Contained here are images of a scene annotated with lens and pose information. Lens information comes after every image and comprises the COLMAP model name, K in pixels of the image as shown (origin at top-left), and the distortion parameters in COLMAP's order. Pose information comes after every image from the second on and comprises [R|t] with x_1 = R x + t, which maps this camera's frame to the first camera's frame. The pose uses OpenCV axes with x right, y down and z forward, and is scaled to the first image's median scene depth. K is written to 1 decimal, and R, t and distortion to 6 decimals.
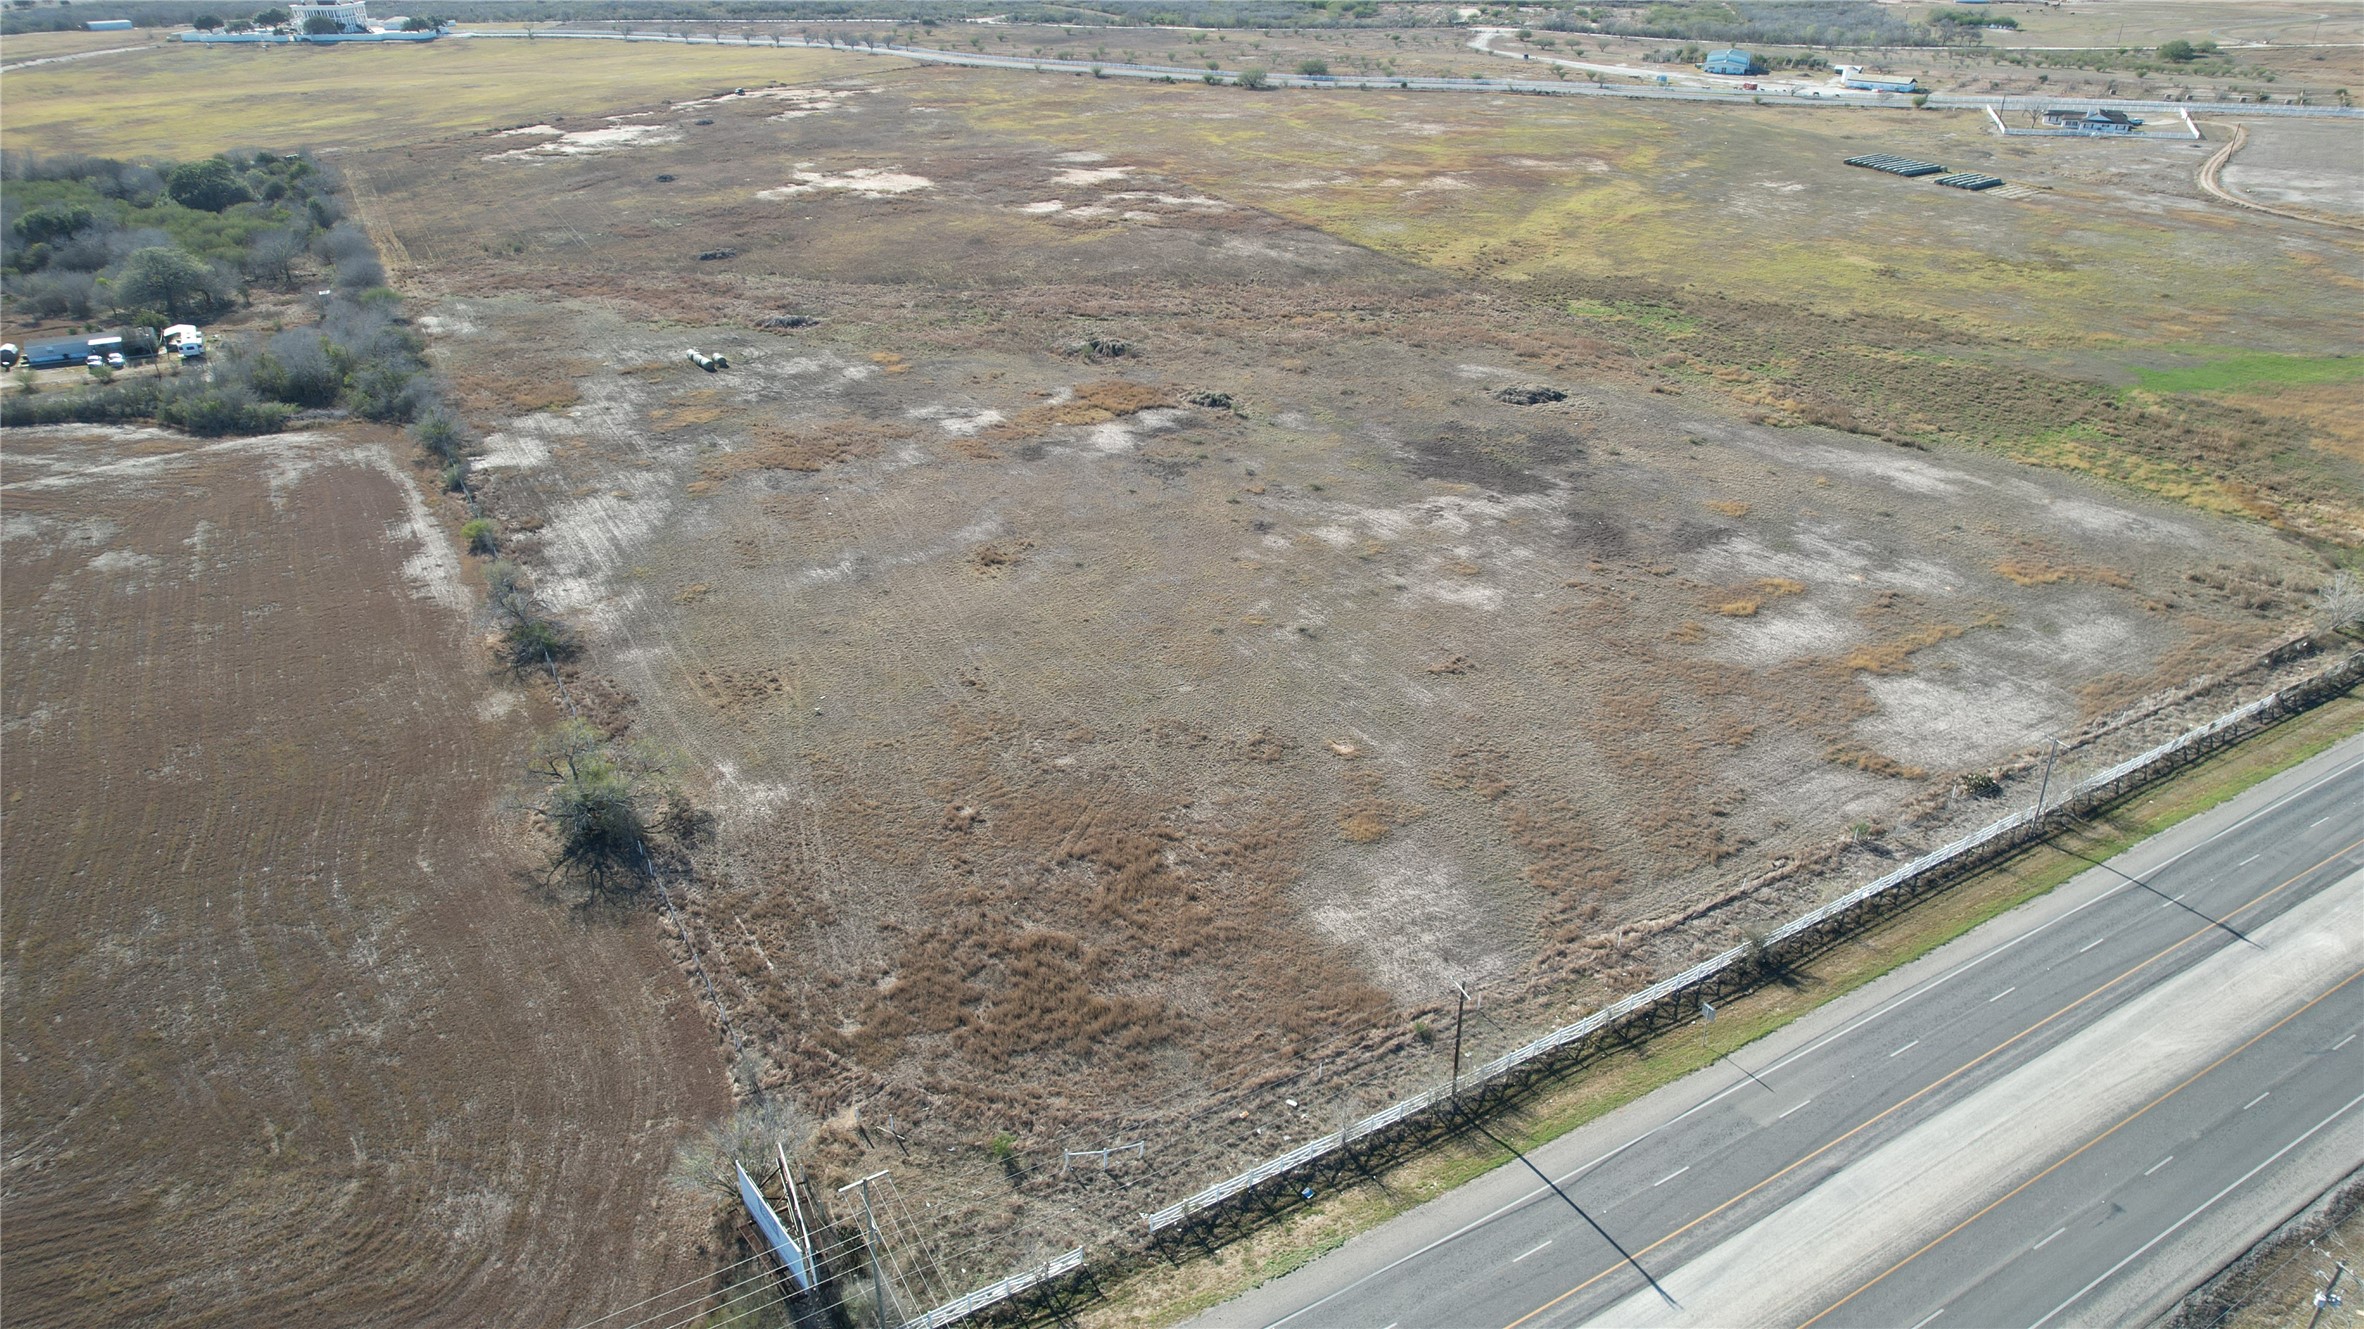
lens RADIAL K [[1511.3, 0, 1193.9], [0, 1511.3, 662.6], [0, 0, 1]] dist [-0.080511, 0.072917]
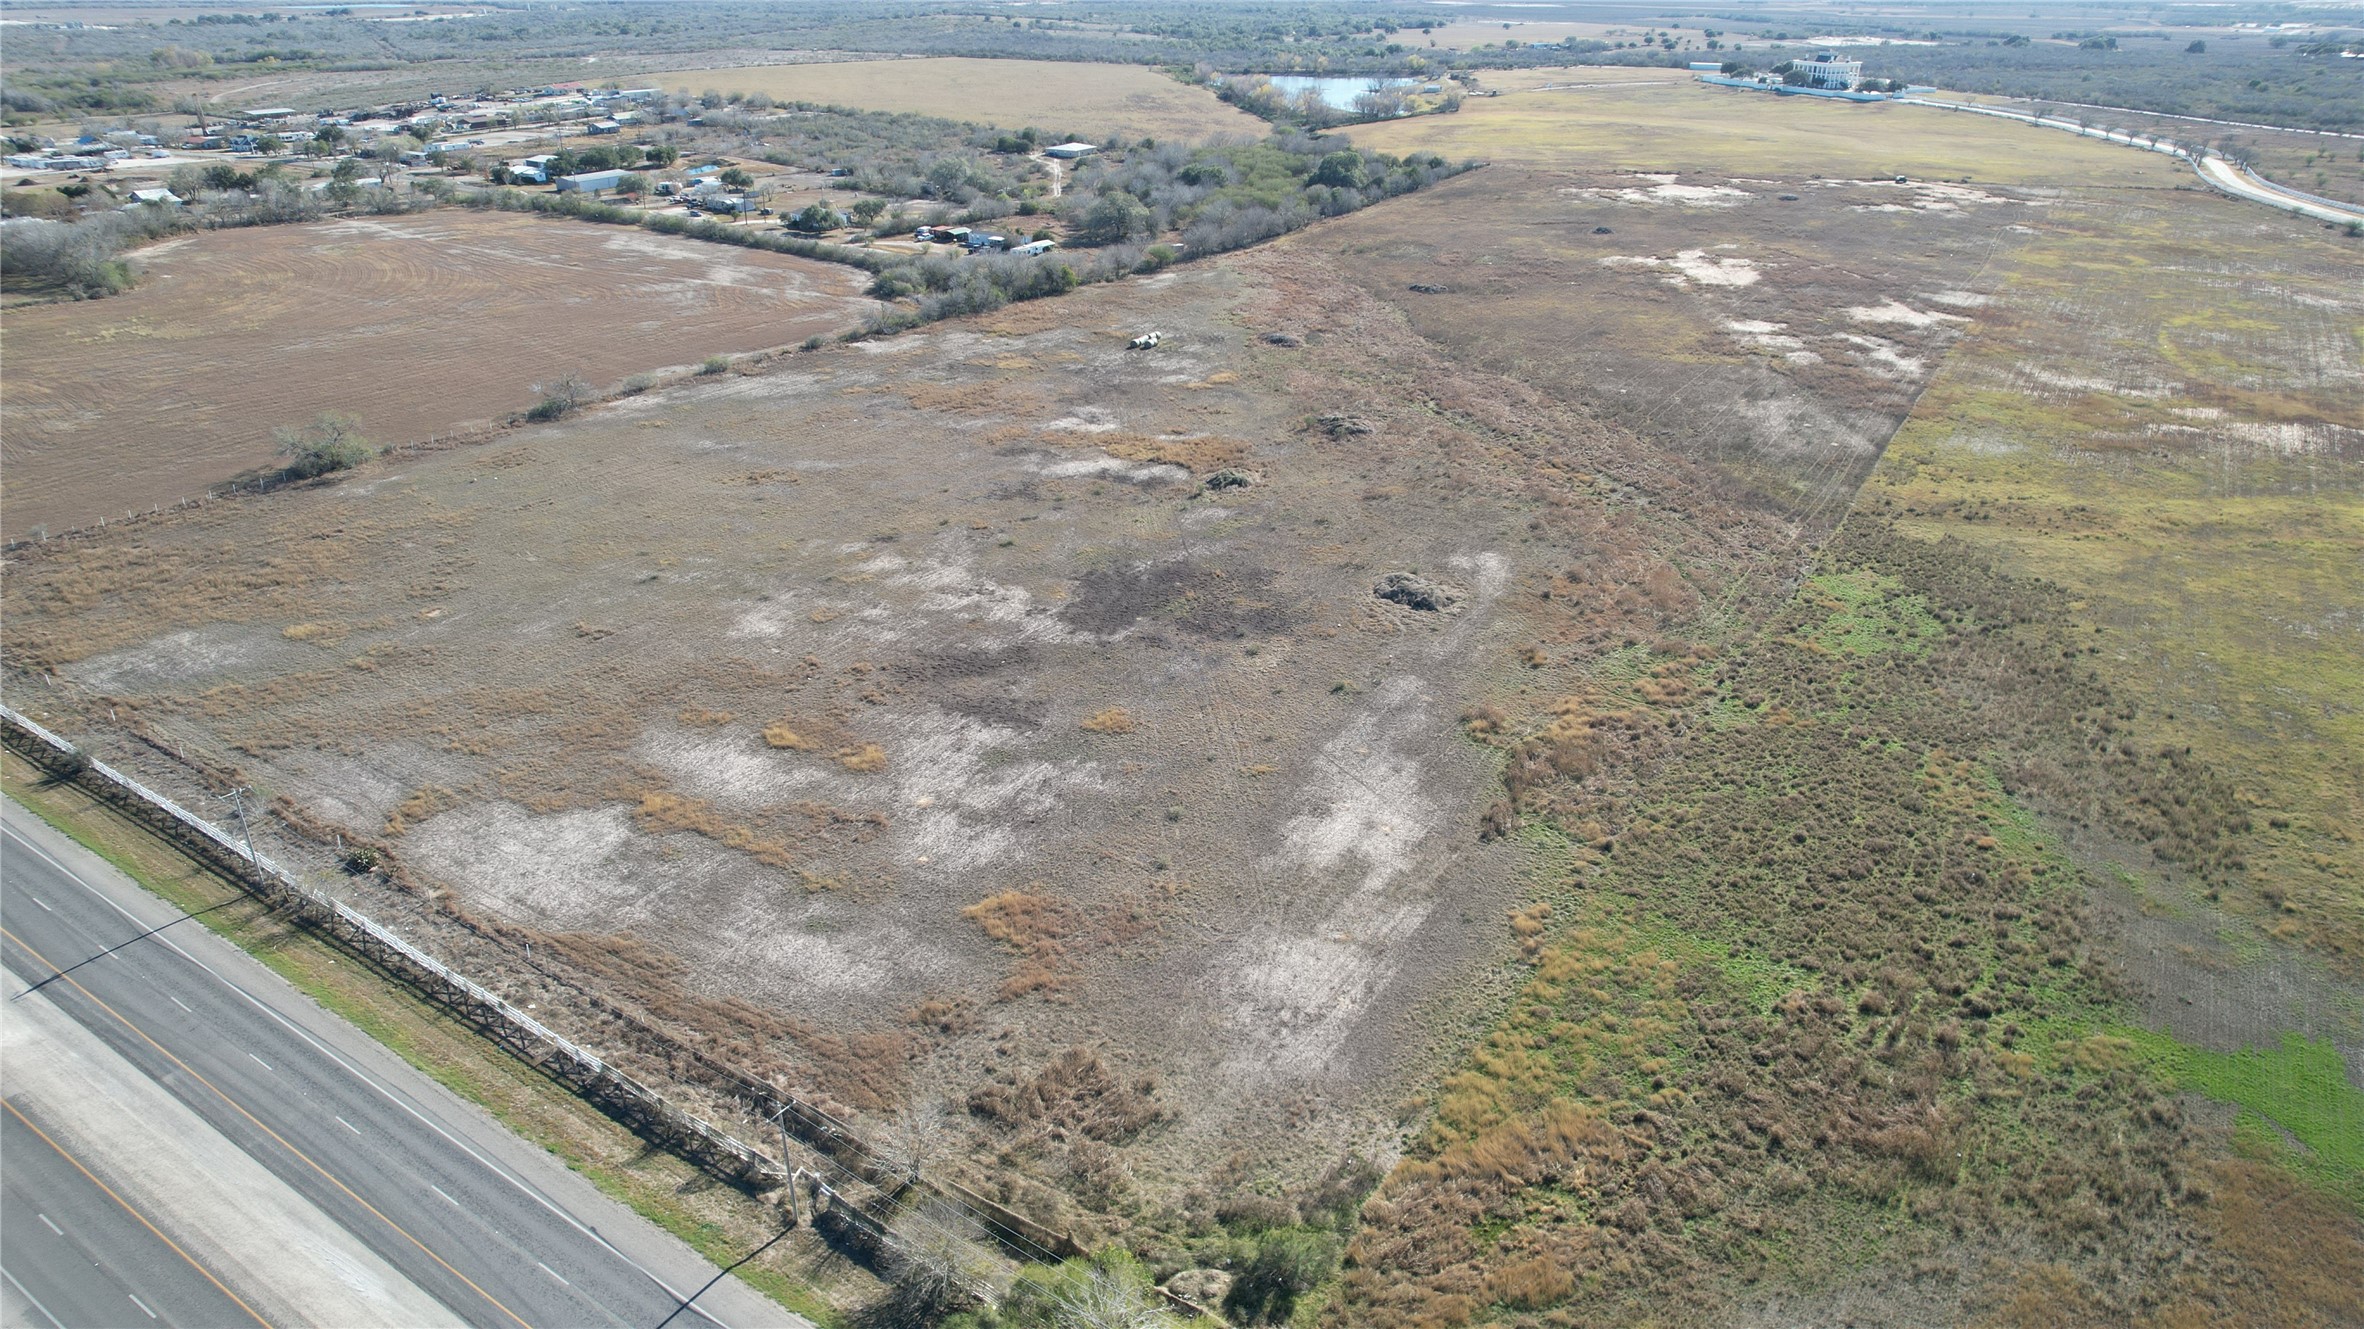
lens RADIAL K [[1516.5, 0, 1182.0], [0, 1516.5, 664.5], [0, 0, 1]] dist [-0.078480, 0.070675]
pose [[0.441038, 0.396906, -0.804954, 0.911527], [-0.427606, 0.881482, 0.200353, -0.277365], [0.789074, 0.255840, 0.558487, 0.512359]]
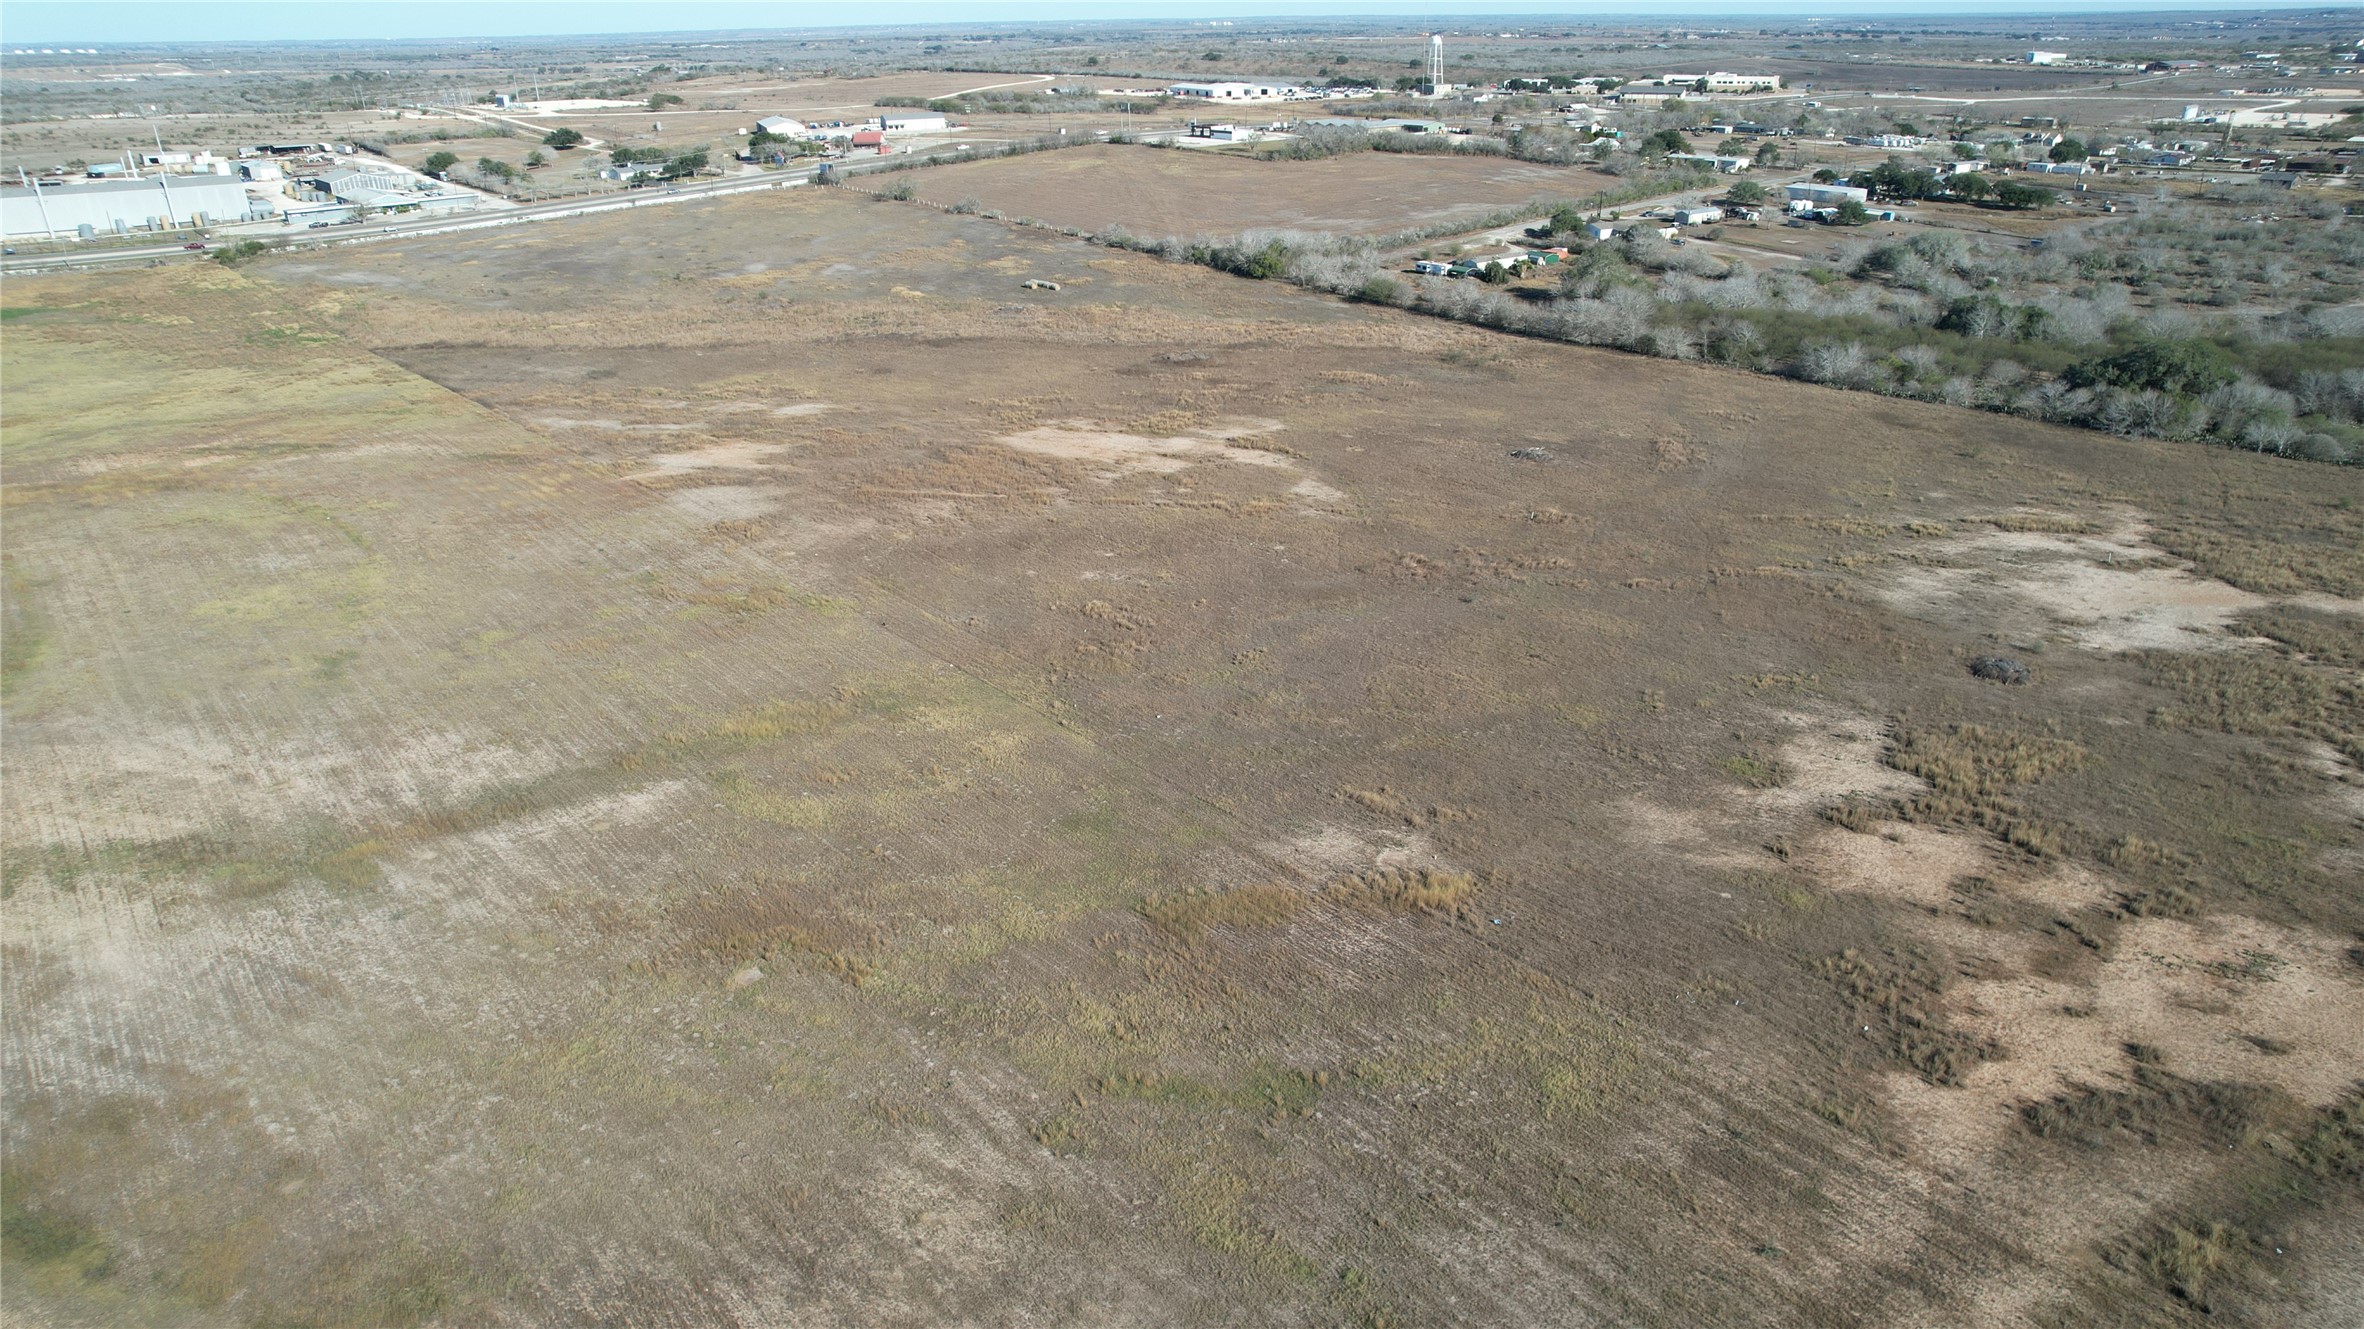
lens RADIAL K [[1511.3, 0, 1193.9], [0, 1511.3, 662.6], [0, 0, 1]] dist [-0.080511, 0.072917]
pose [[-0.987291, 0.085357, -0.134051, -0.301724], [-0.051931, 0.623928, 0.779755, -1.330499], [0.150196, 0.776806, -0.611566, 2.632655]]
